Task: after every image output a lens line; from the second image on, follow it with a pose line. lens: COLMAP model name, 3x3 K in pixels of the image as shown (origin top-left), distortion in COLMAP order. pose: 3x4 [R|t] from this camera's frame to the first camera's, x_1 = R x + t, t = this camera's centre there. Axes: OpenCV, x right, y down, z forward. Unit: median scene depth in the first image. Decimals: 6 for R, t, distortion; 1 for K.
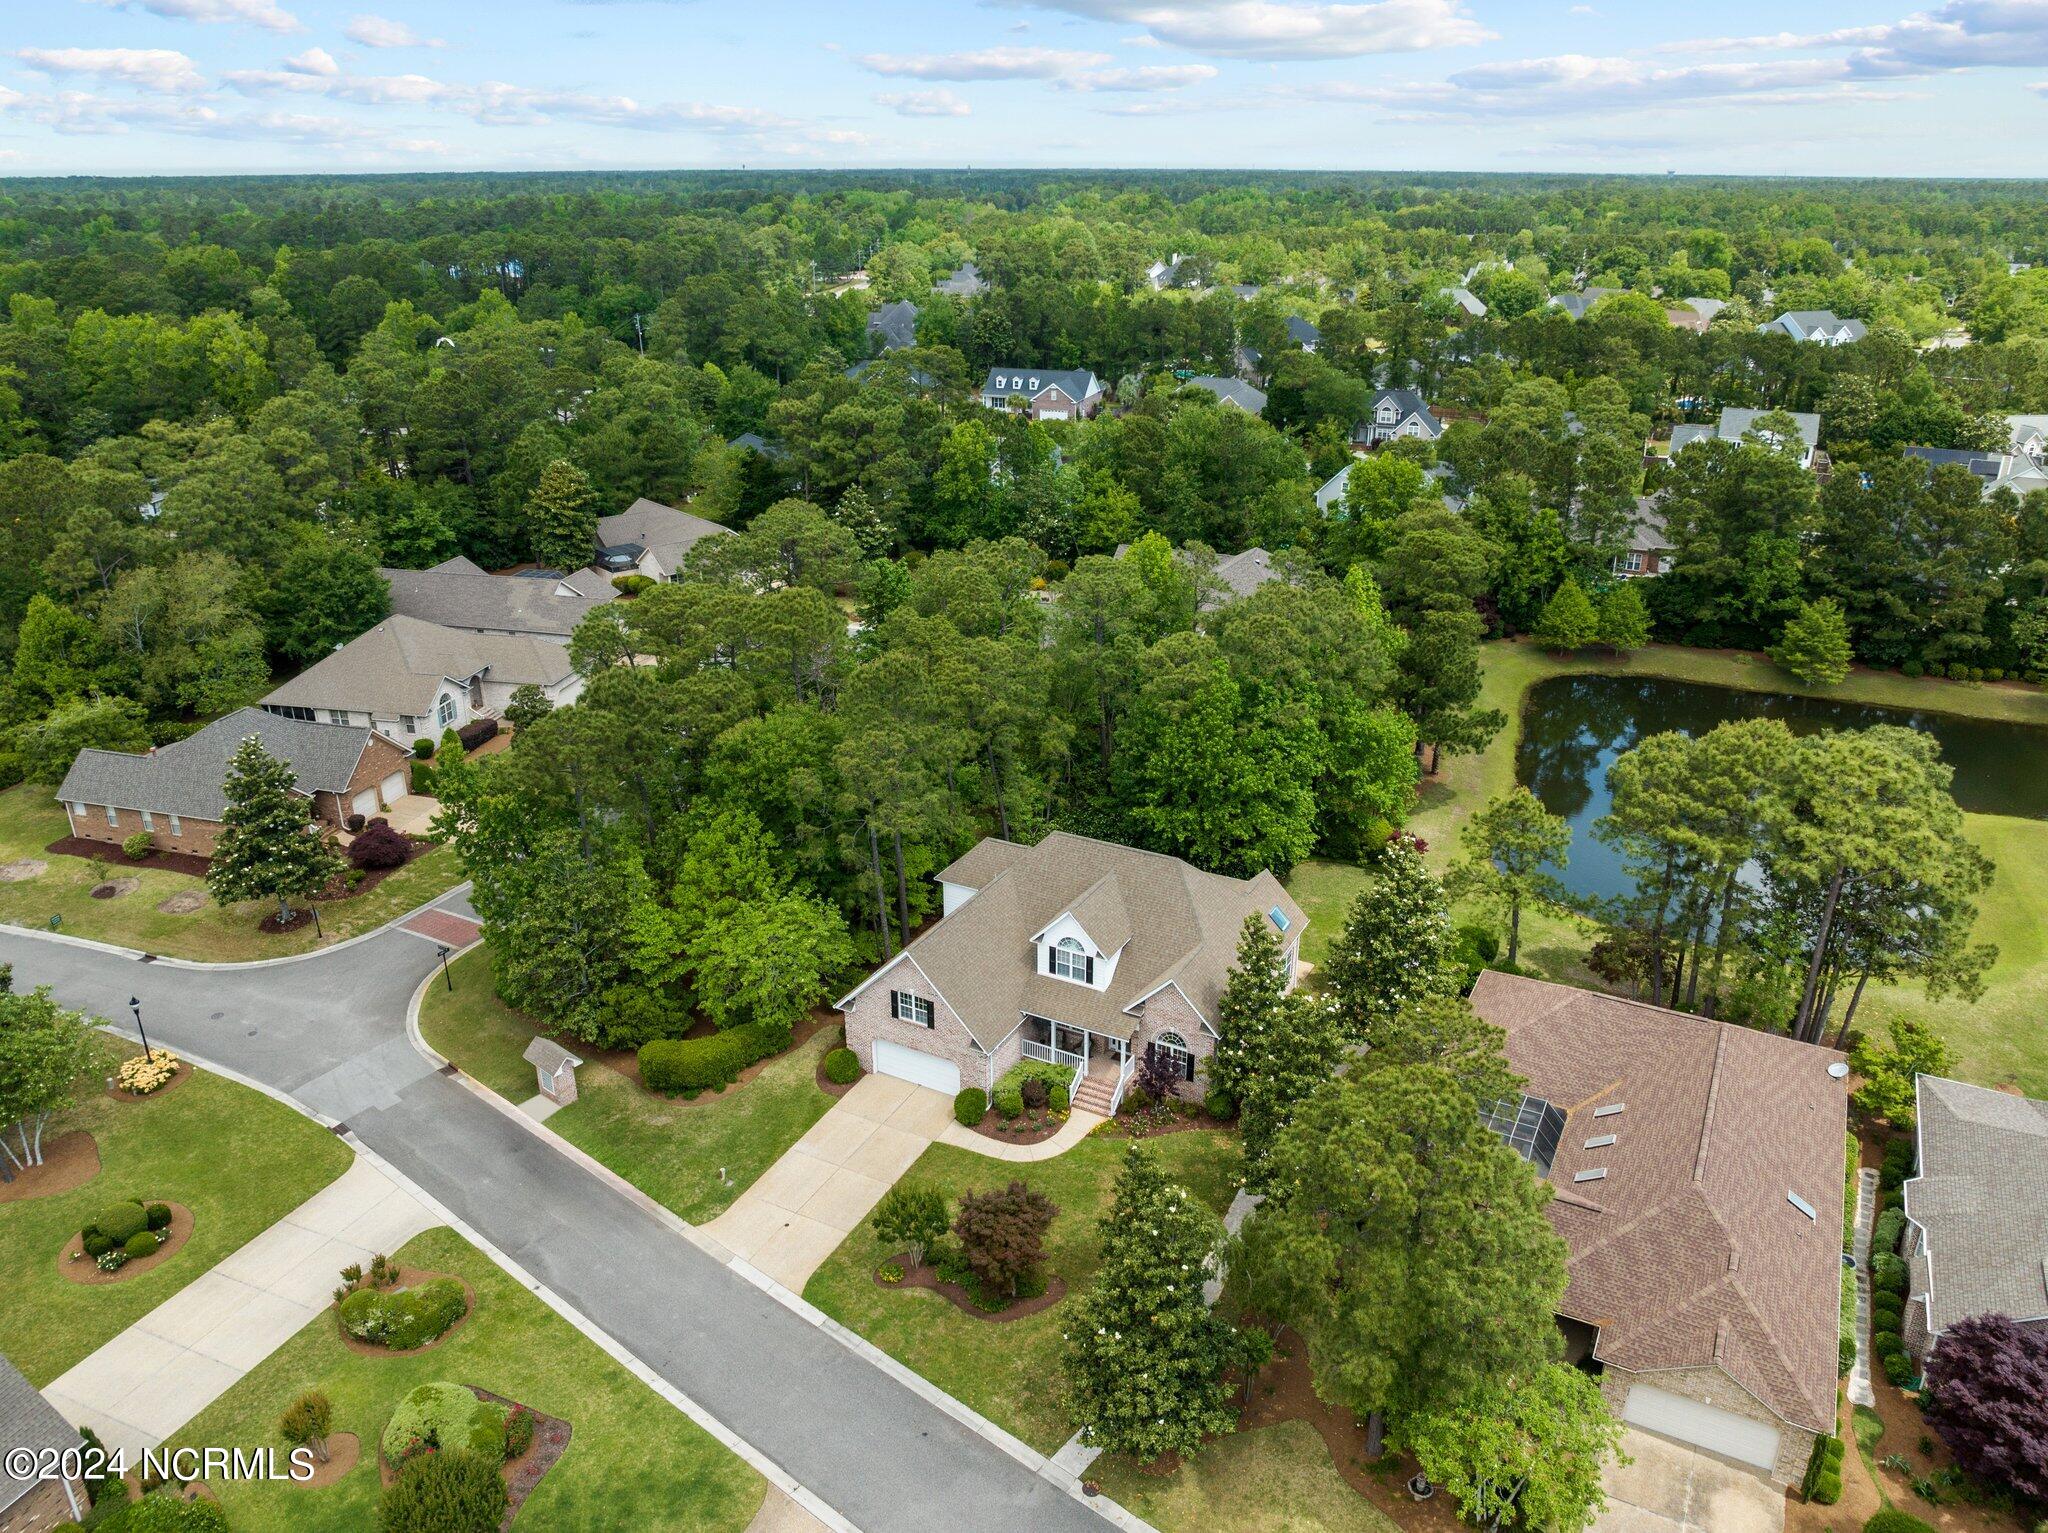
lens RADIAL K [[1424.1, 0, 1030.9], [0, 1424.1, 830.0], [0, 0, 1]] dist [0.009968, -0.023576]
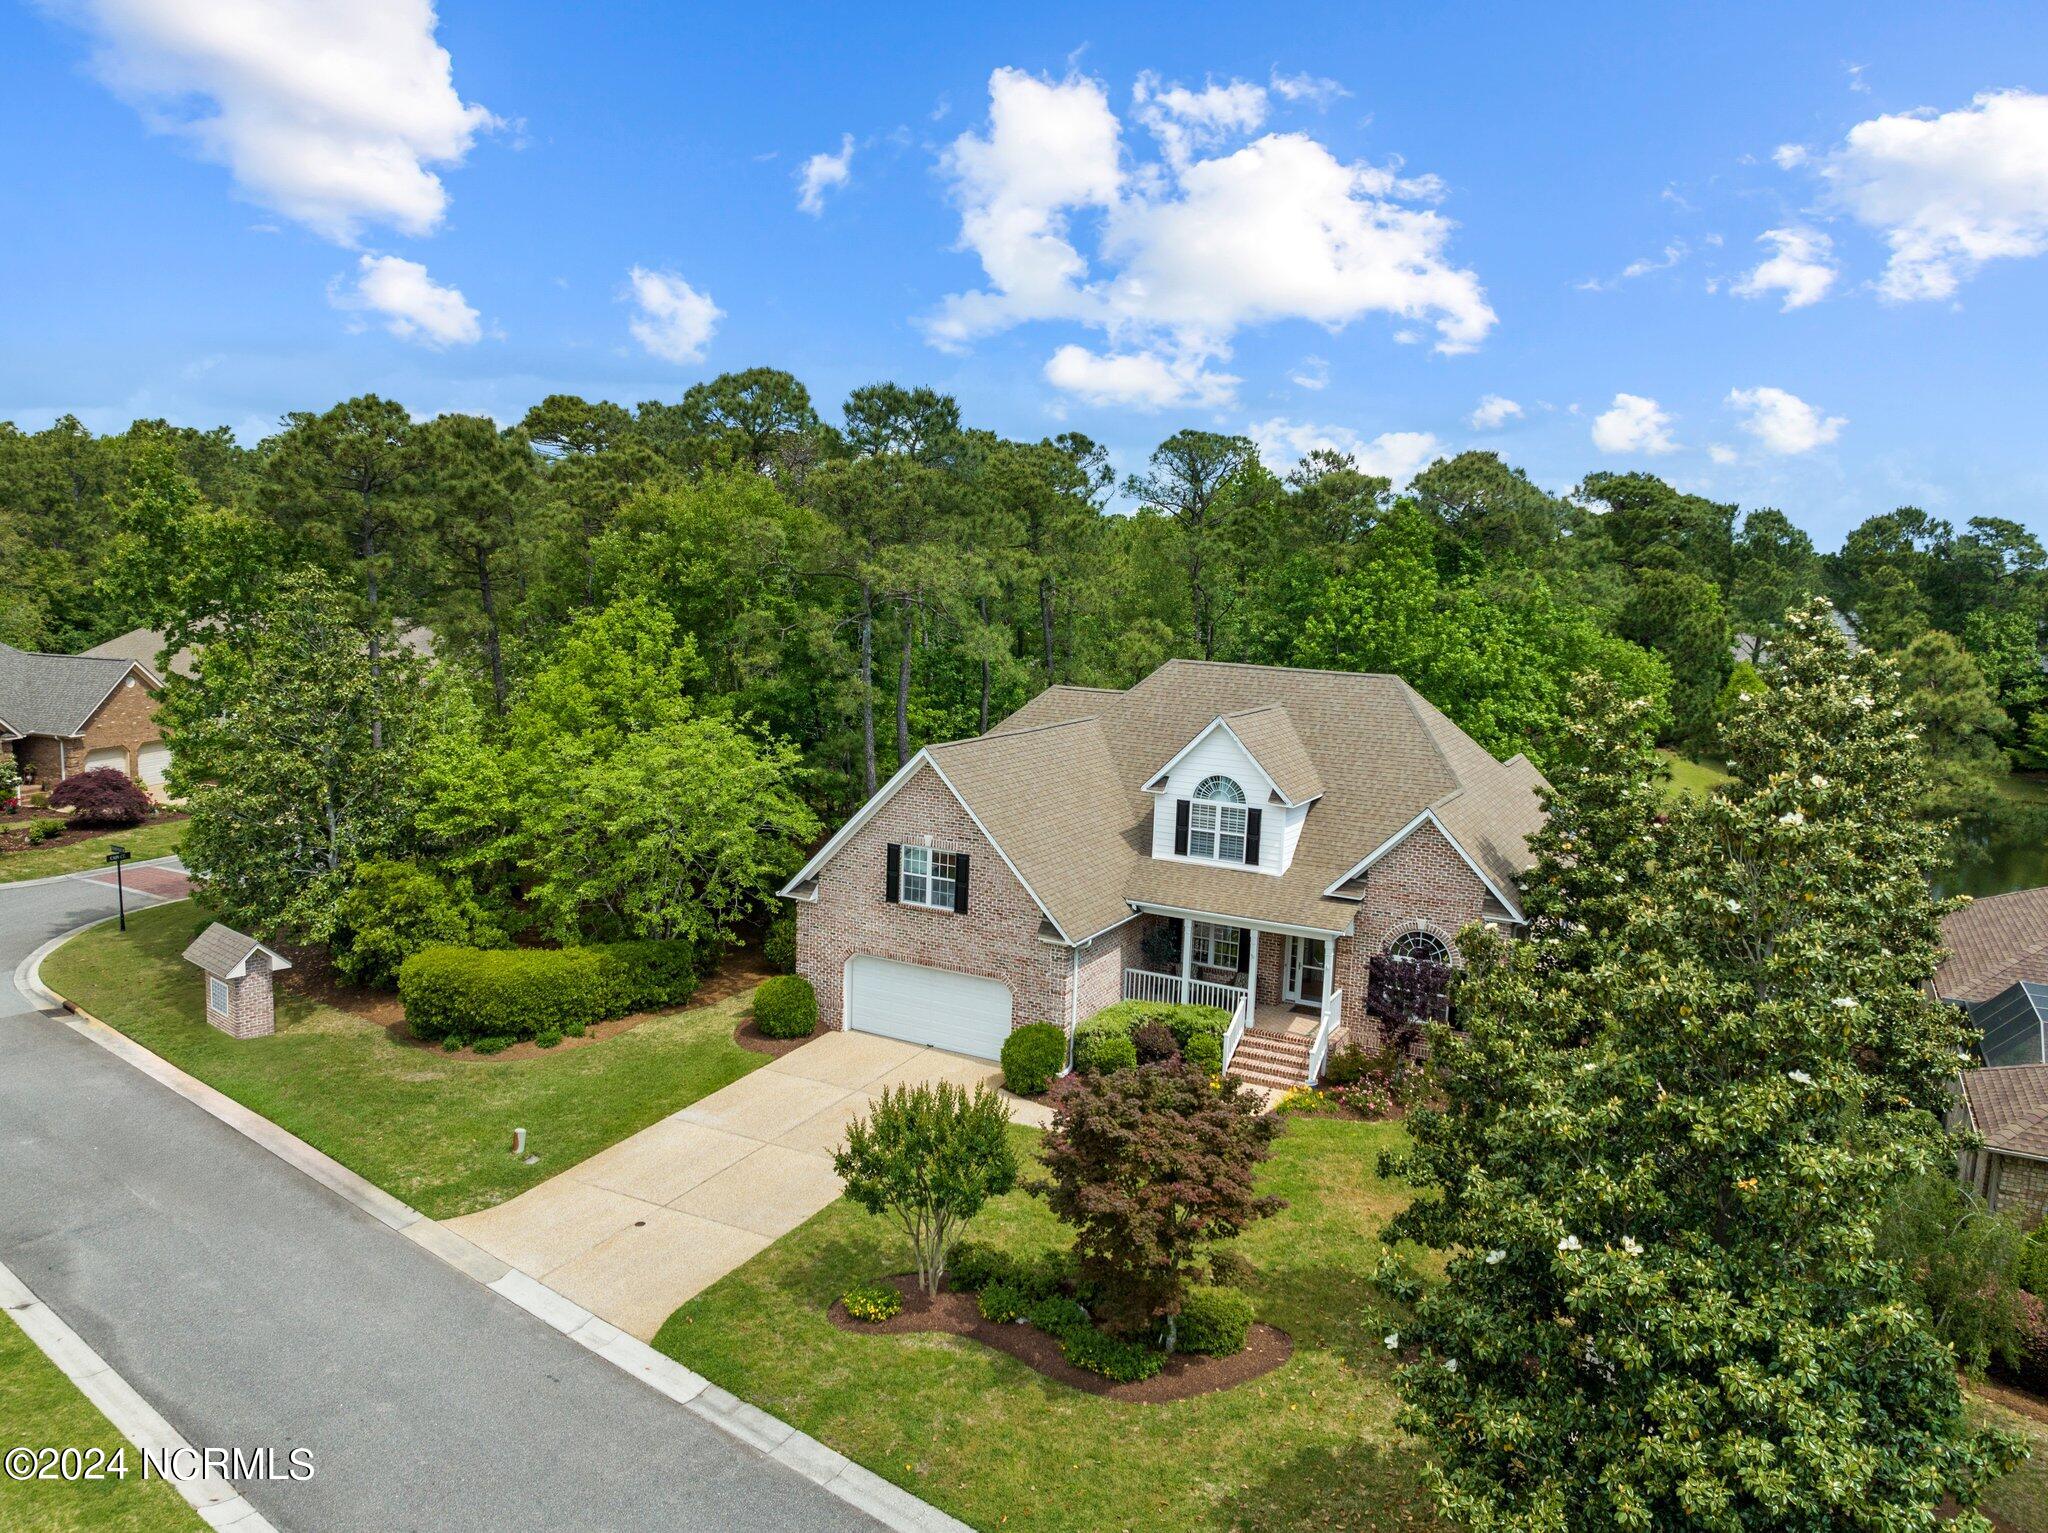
lens RADIAL K [[1483.9, 0, 1023.8], [0, 1483.9, 776.2], [0, 0, 1]] dist [-0.025867, 0.006017]
pose [[0.999293, 0.036268, 0.009872, -0.052734], [-0.032035, 0.959164, -0.281029, 0.237279], [-0.019661, 0.280515, 0.959648, 0.449939]]
